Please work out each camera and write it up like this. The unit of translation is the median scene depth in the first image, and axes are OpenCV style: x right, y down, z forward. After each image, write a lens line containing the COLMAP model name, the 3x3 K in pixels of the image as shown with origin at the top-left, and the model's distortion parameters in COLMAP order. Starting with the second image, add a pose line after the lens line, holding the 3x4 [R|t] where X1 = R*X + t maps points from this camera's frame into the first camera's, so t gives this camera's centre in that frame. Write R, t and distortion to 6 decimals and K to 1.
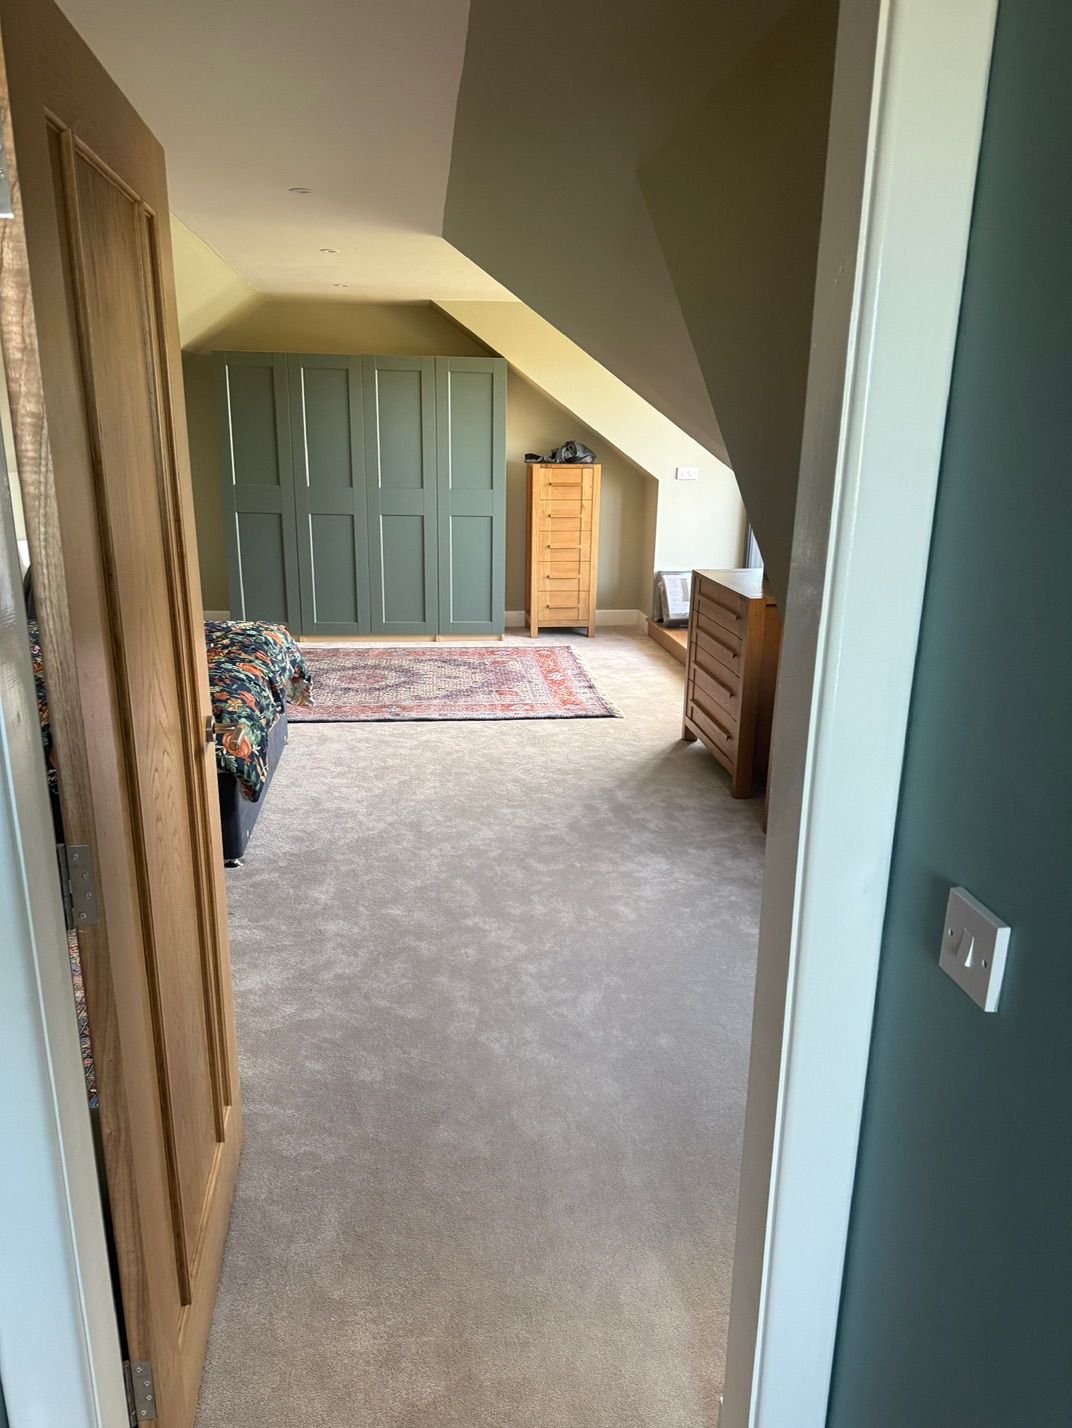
lens RADIAL K [[997.7, 0, 526.1], [0, 997.7, 721.6], [0, 0, 1]] dist [0.151902, -0.290077]
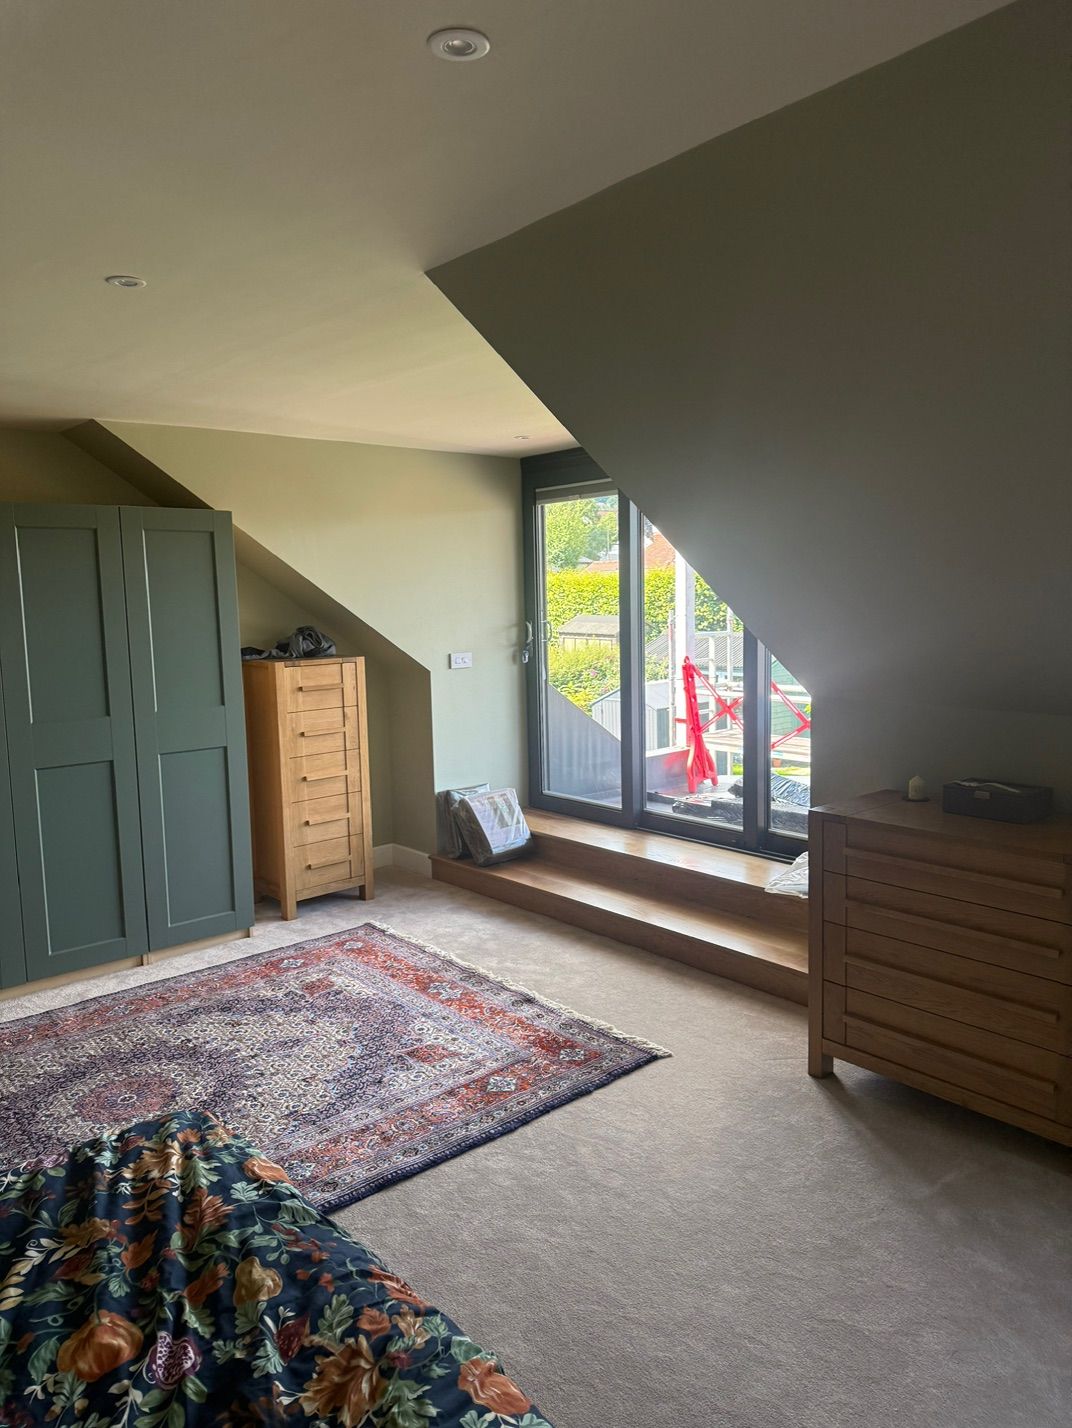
lens RADIAL K [[997.7, 0, 526.1], [0, 997.7, 721.6], [0, 0, 1]] dist [0.151902, -0.290077]
pose [[0.831509, -0.108495, 0.544814, -0.213781], [0.194953, 0.975357, -0.103309, -0.114265], [-0.520179, 0.192115, 0.832169, 0.360320]]
